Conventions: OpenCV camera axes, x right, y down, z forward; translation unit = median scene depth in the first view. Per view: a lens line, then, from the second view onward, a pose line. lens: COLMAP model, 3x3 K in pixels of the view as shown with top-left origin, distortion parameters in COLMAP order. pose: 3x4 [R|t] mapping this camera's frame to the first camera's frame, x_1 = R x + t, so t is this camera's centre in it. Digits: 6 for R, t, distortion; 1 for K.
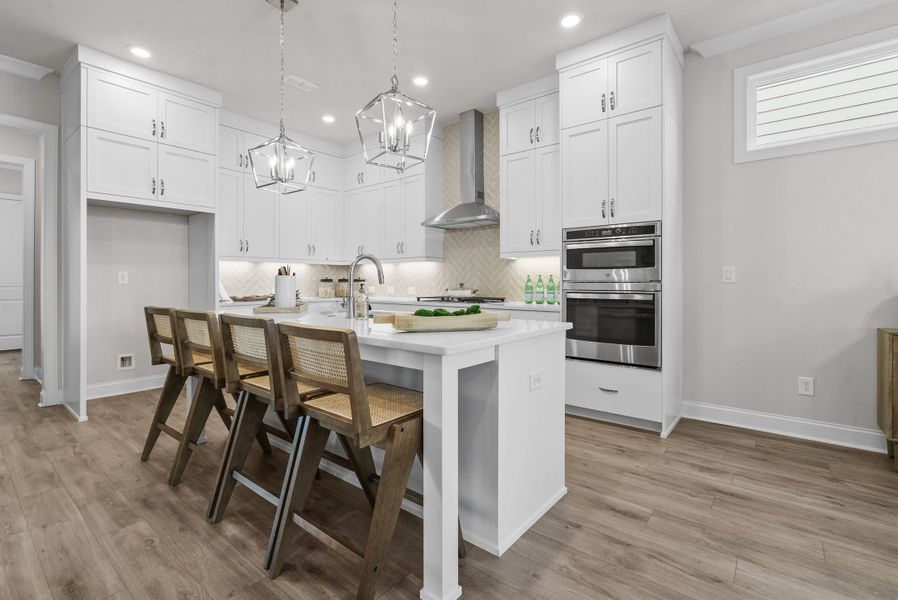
lens RADIAL K [[412.8, 0, 446.8], [0, 412.8, 288.8], [0, 0, 1]] dist [-0.001102, 0.000288]
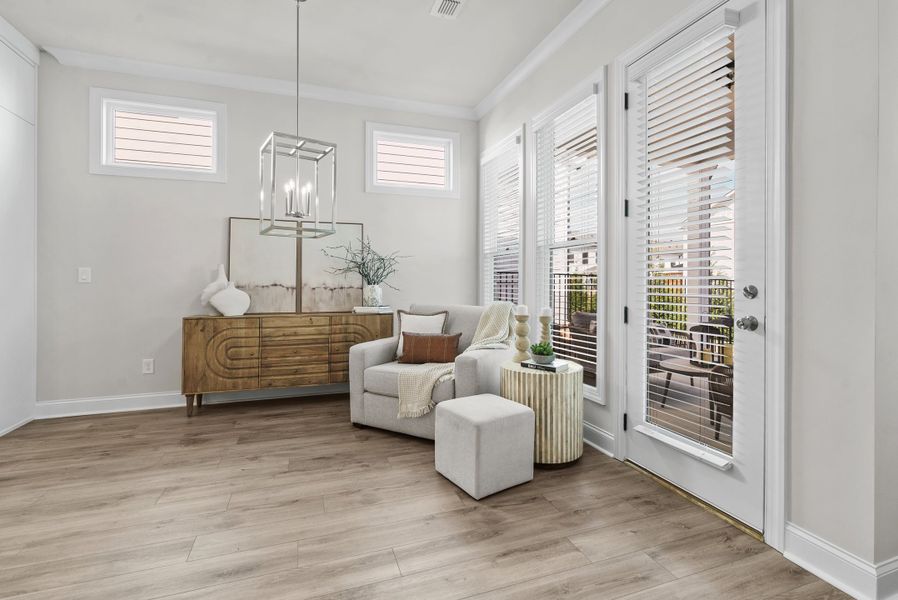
lens RADIAL K [[417.0, 0, 456.0], [0, 417.0, 282.2], [0, 0, 1]] dist [-0.002613, 0.000699]
pose [[0.516768, -0.002409, 0.856122, 0.261652], [0.012857, 0.999905, -0.004948, 0.001988], [-0.856029, 0.013564, 0.516750, -0.404540]]
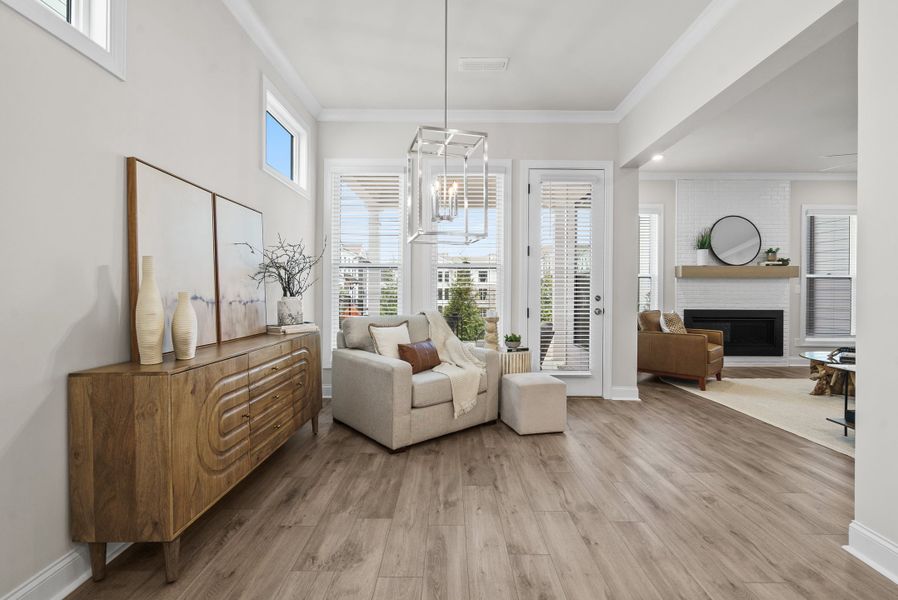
lens RADIAL K [[399.7, 0, 452.5], [0, 399.7, 295.3], [0, 0, 1]] dist [-0.001112, -0.000309]
pose [[-0.632906, -0.008345, 0.774183, 0.246822], [0.005995, 0.999859, 0.015679, -0.015646], [-0.774205, 0.014564, -0.632767, 0.828907]]
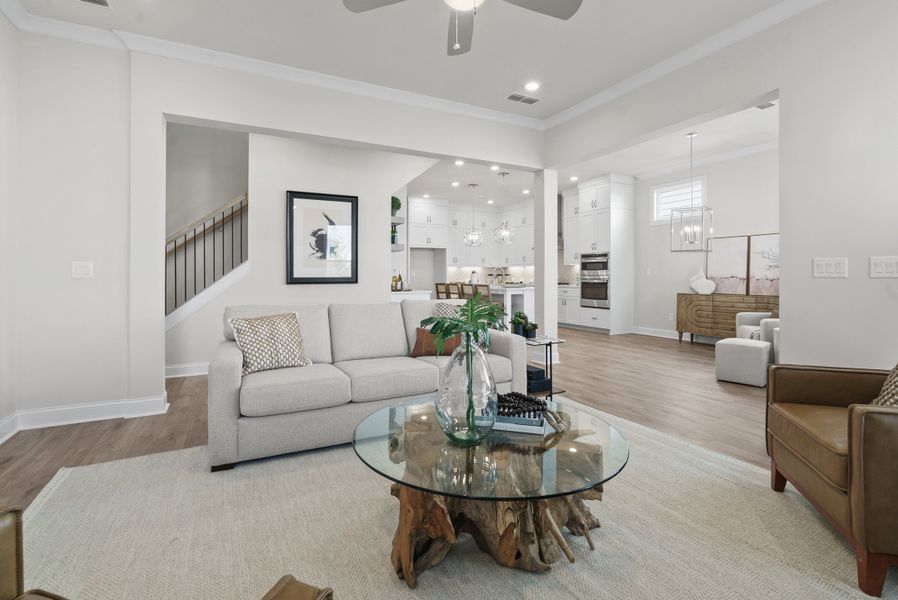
lens RADIAL K [[420.4, 0, 447.0], [0, 420.4, 263.7], [0, 0, 1]] dist [0.002321, 0.000318]
pose [[0.917377, -0.012635, -0.397818, 0.601865], [-0.006023, 0.998941, -0.045617, 0.034852], [0.397973, 0.044244, 0.916330, -1.754857]]
